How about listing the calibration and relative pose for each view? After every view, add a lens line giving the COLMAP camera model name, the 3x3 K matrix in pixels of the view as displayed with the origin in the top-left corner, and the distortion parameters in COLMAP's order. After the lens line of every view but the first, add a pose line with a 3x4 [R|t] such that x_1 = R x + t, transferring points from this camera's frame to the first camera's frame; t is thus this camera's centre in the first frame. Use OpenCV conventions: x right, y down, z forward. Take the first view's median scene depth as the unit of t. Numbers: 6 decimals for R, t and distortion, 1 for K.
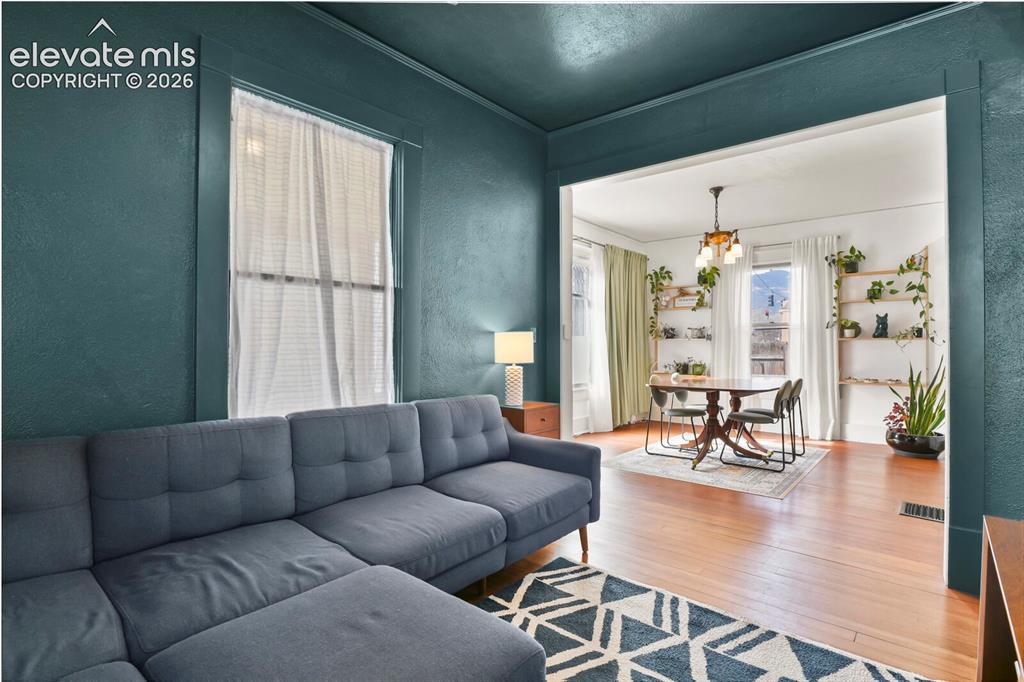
lens RADIAL K [[503.1, 0, 512.0], [0, 503.1, 341.0], [0, 0, 1]] dist [-0.015627, 0.000040]
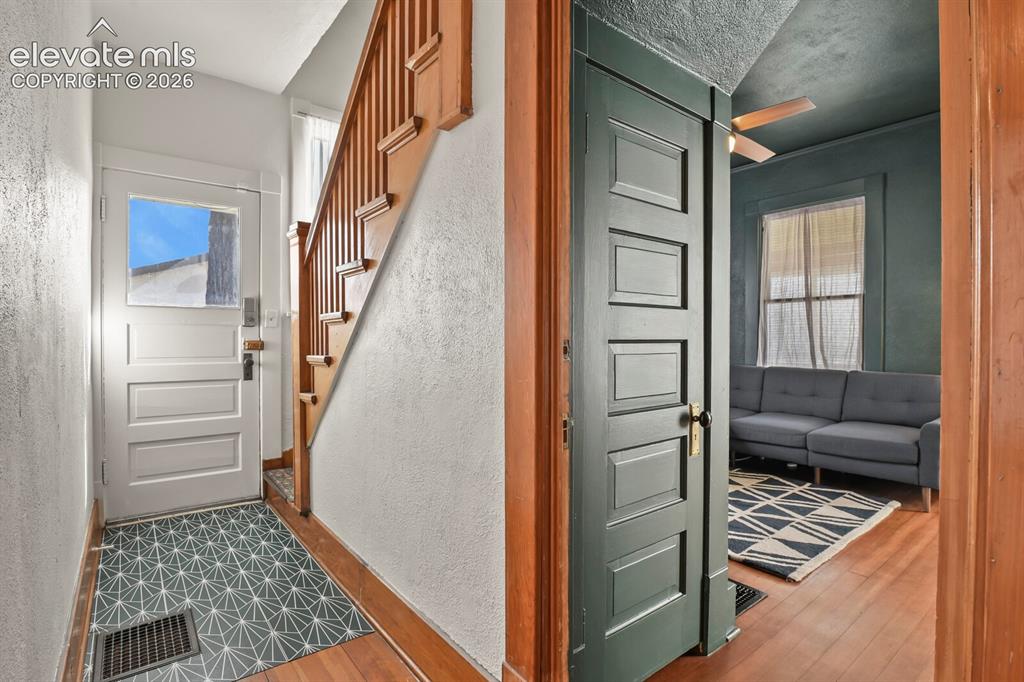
lens RADIAL K [[503.1, 0, 512.0], [0, 503.1, 341.0], [0, 0, 1]] dist [-0.015627, 0.000040]
pose [[-0.210810, 0.012467, -0.977448, 1.833485], [0.003287, 0.999922, 0.012044, 0.011364], [0.977522, -0.000674, -0.210834, 0.386853]]
